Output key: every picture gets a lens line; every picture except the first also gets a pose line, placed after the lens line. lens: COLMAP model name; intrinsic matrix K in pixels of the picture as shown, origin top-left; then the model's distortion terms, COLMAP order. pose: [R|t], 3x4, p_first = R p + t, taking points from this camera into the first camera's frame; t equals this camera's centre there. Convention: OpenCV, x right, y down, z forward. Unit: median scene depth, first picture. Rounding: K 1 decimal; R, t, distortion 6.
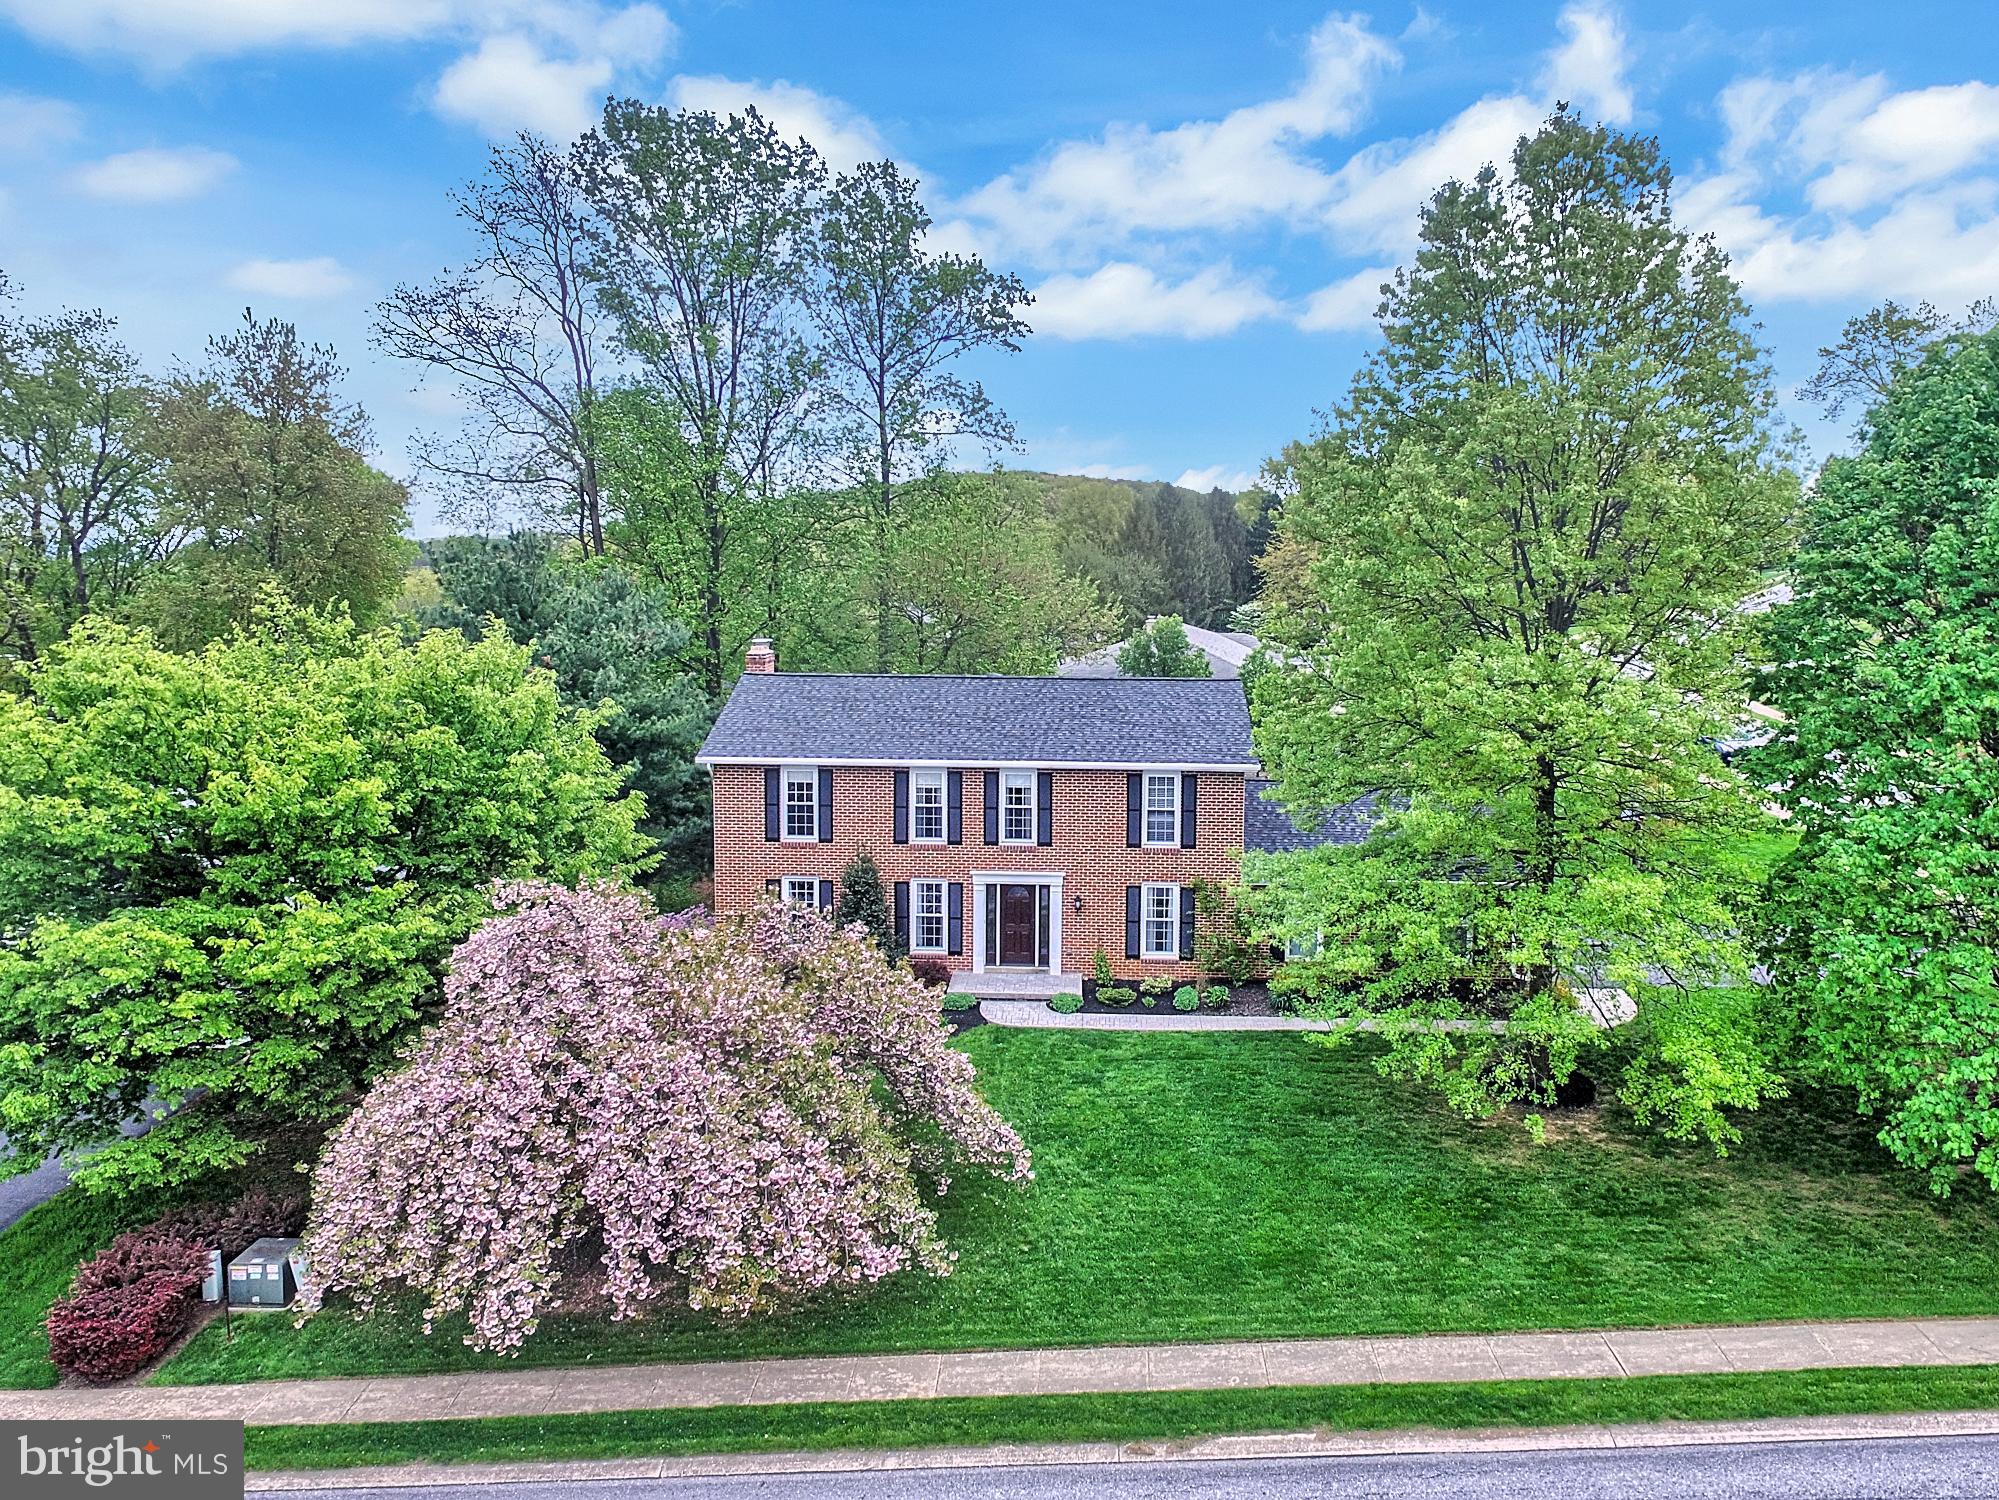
lens RADIAL K [[1546.6, 0, 989.1], [0, 1546.6, 689.7], [0, 0, 1]] dist [0.055947, -0.068060]
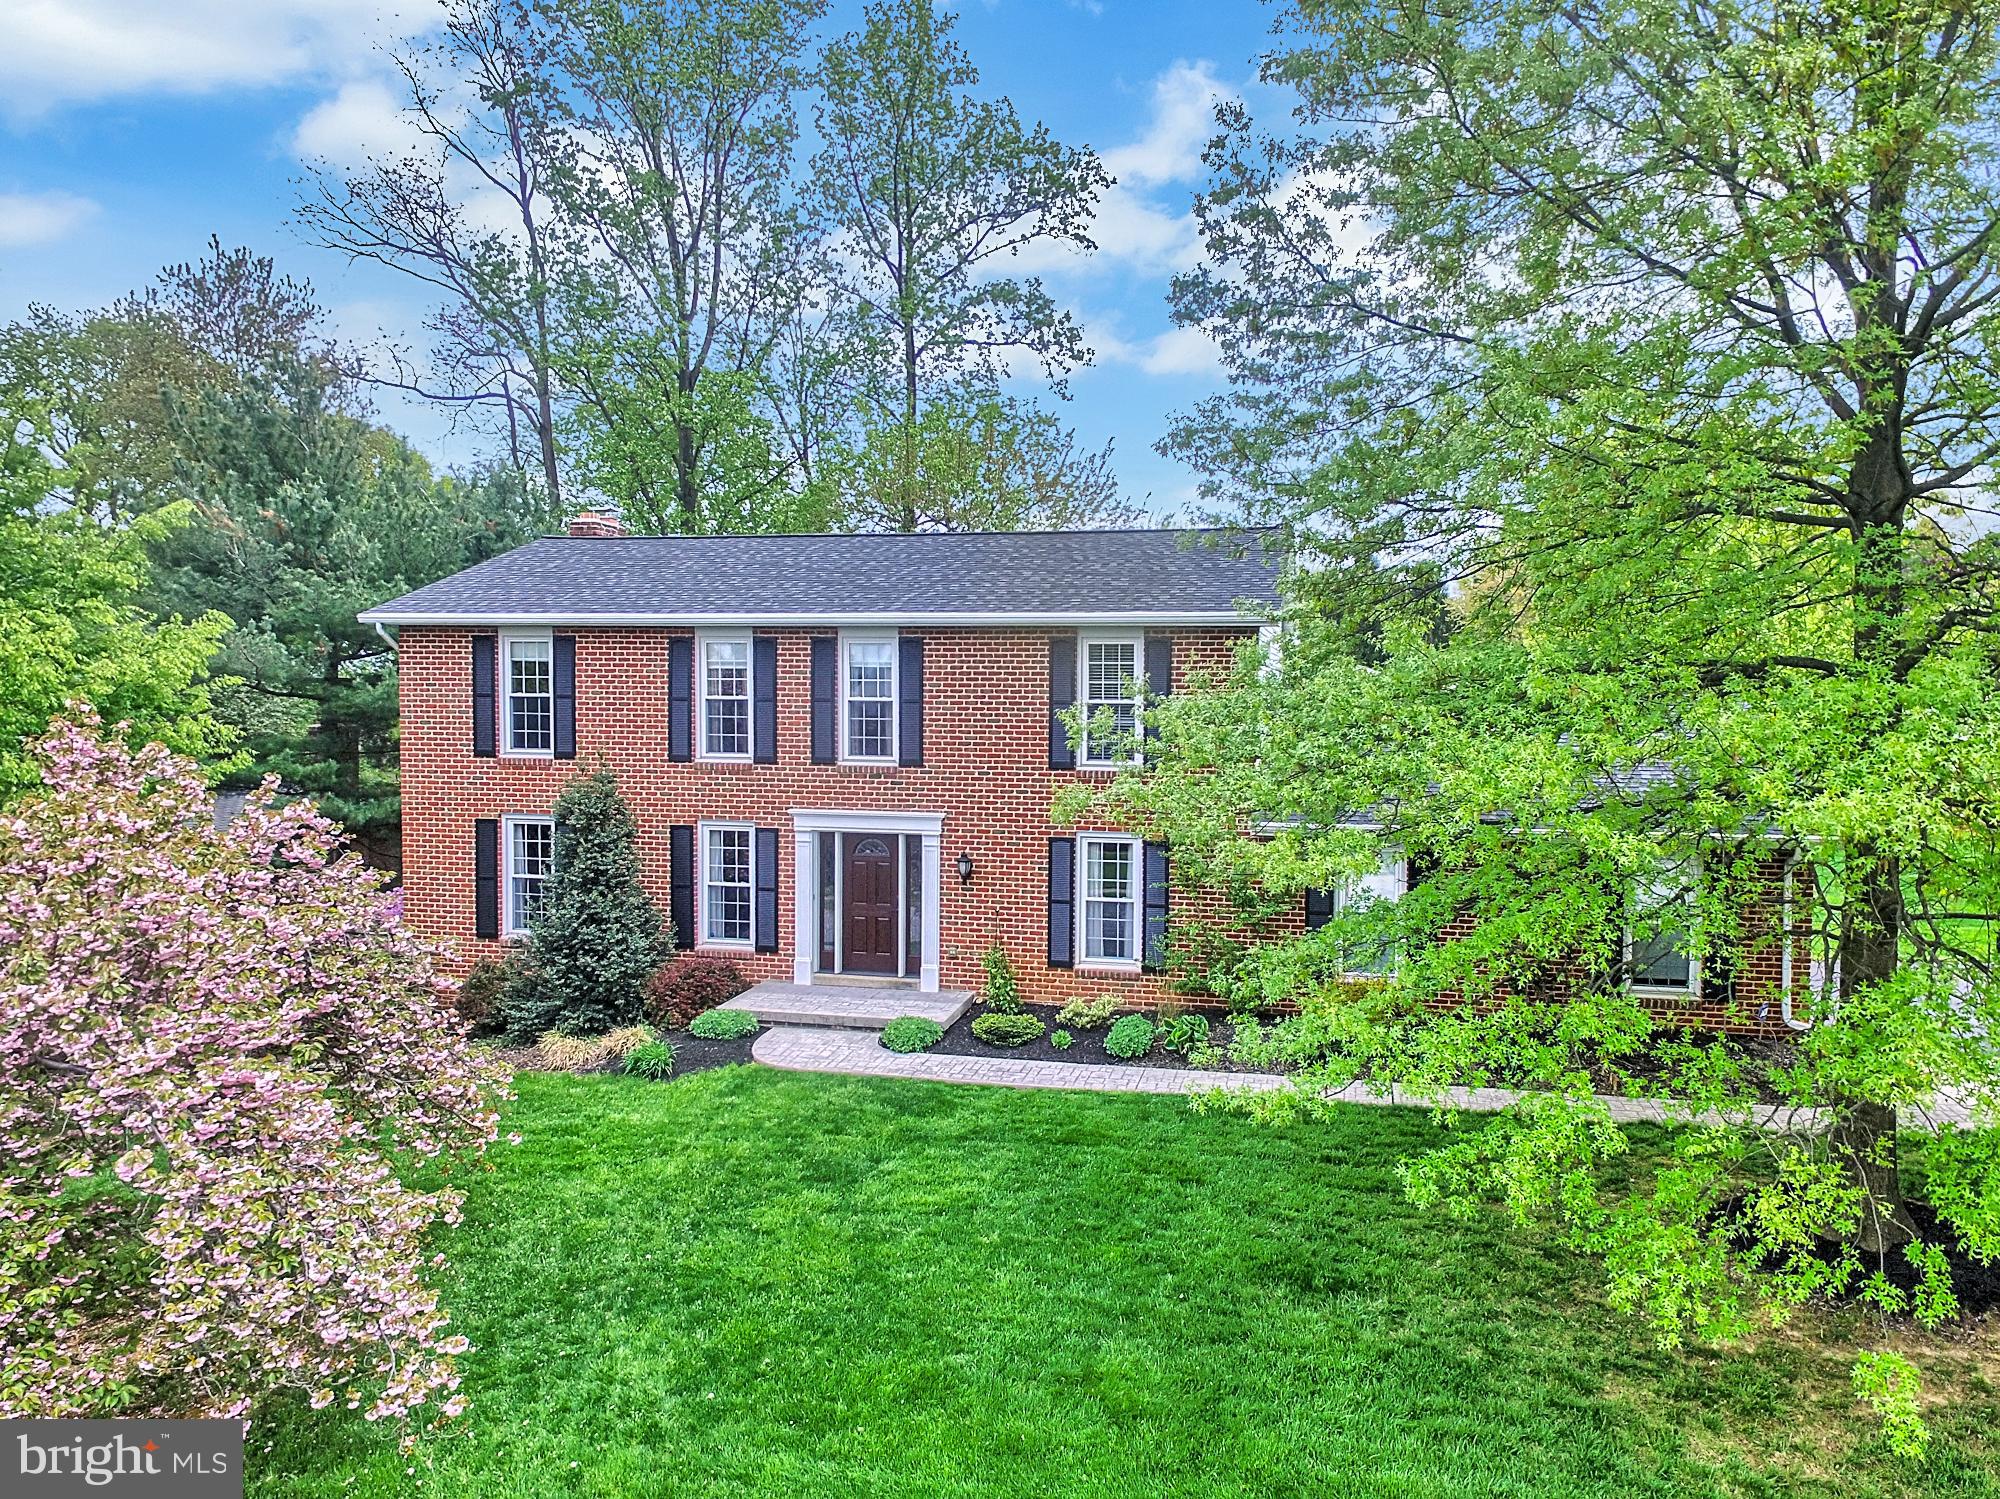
lens RADIAL K [[1417.4, 0, 1000.0], [0, 1417.4, 749.5], [0, 0, 1]] dist [0.052727, -0.074354]
pose [[0.986370, 0.011752, -0.164120, 0.203239], [-0.019903, 0.998644, -0.048111, 0.156374], [0.163332, 0.050722, 0.985266, 0.632051]]
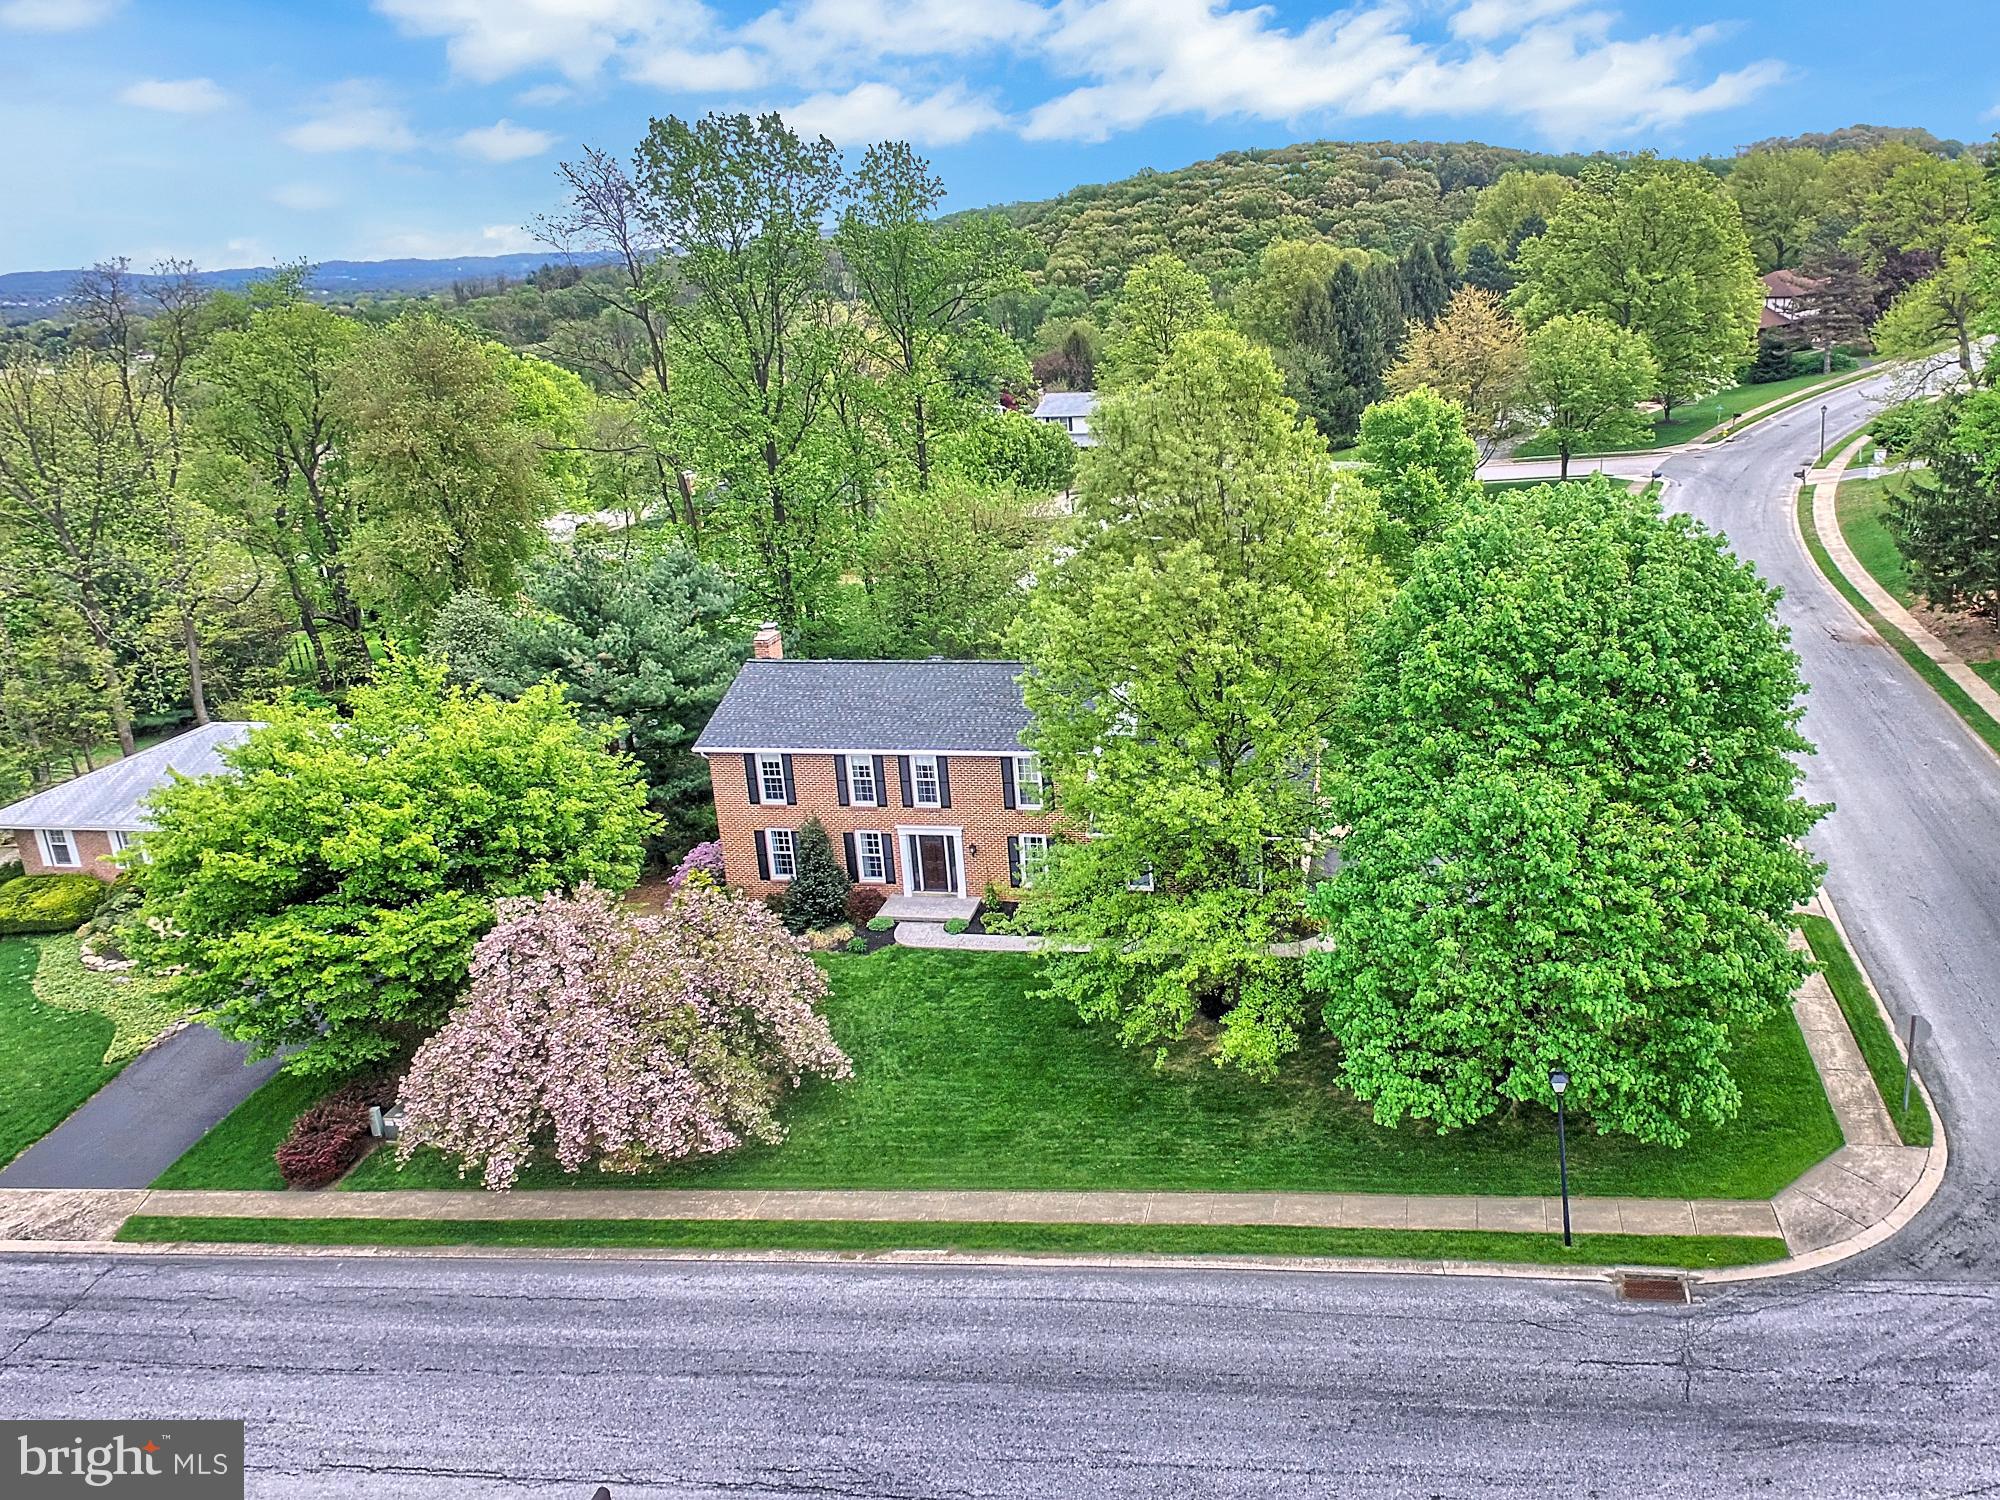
lens RADIAL K [[1602.3, 0, 1040.8], [0, 1602.3, 750.7], [0, 0, 1]] dist [0.059420, -0.078709]
pose [[0.985534, -0.013610, -0.168928, 0.461300], [0.051320, 0.973937, 0.220938, -0.328416], [0.161518, -0.226411, 0.960547, -0.409706]]
